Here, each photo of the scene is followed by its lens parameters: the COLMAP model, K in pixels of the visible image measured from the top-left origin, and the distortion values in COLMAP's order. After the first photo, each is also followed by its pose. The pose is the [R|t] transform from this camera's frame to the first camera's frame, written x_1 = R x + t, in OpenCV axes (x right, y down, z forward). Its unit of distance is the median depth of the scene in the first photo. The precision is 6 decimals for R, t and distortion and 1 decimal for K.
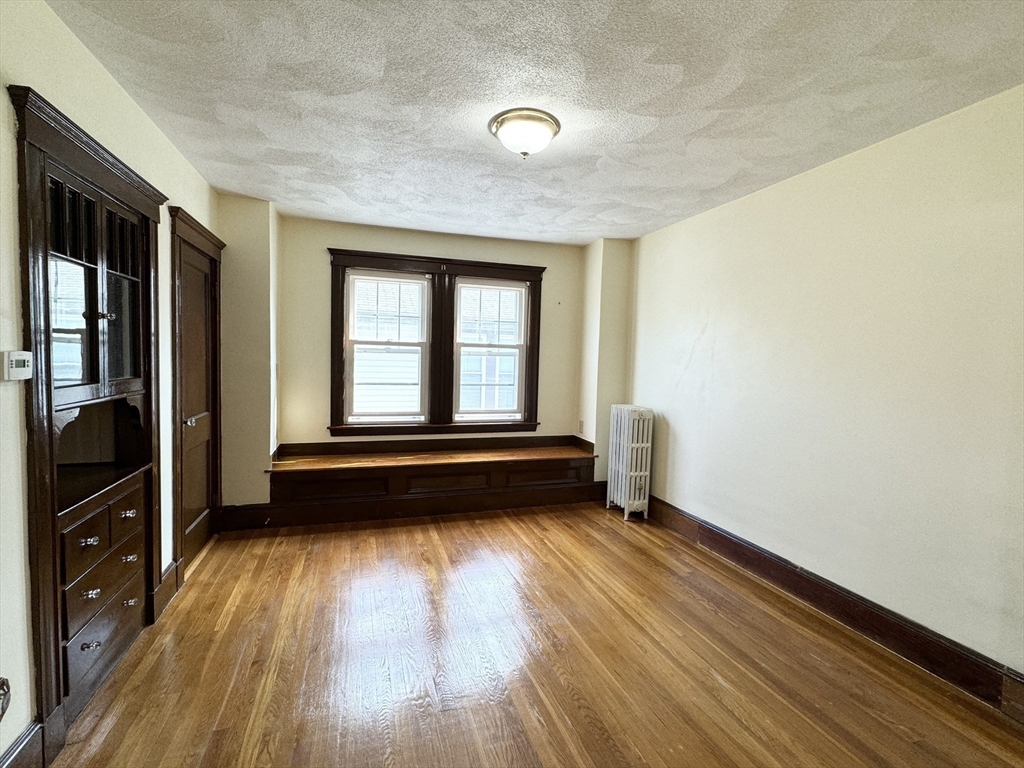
lens RADIAL K [[487.4, 0, 509.9], [0, 487.4, 385.3], [0, 0, 1]] dist [-0.001140, -0.000219]
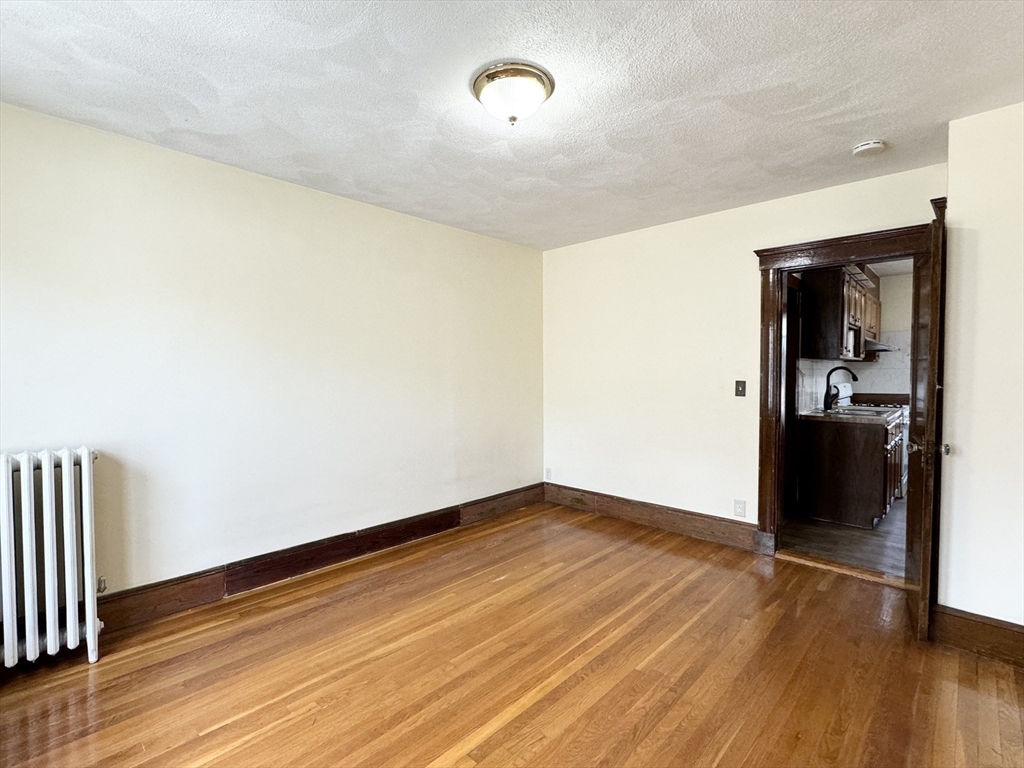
lens RADIAL K [[487.4, 0, 509.9], [0, 487.4, 385.3], [0, 0, 1]] dist [-0.001140, -0.000219]
pose [[-0.488311, -0.048685, 0.871311, -0.548826], [0.036153, 0.996457, 0.075939, -0.056769], [-0.871921, 0.068582, -0.484821, 1.085454]]
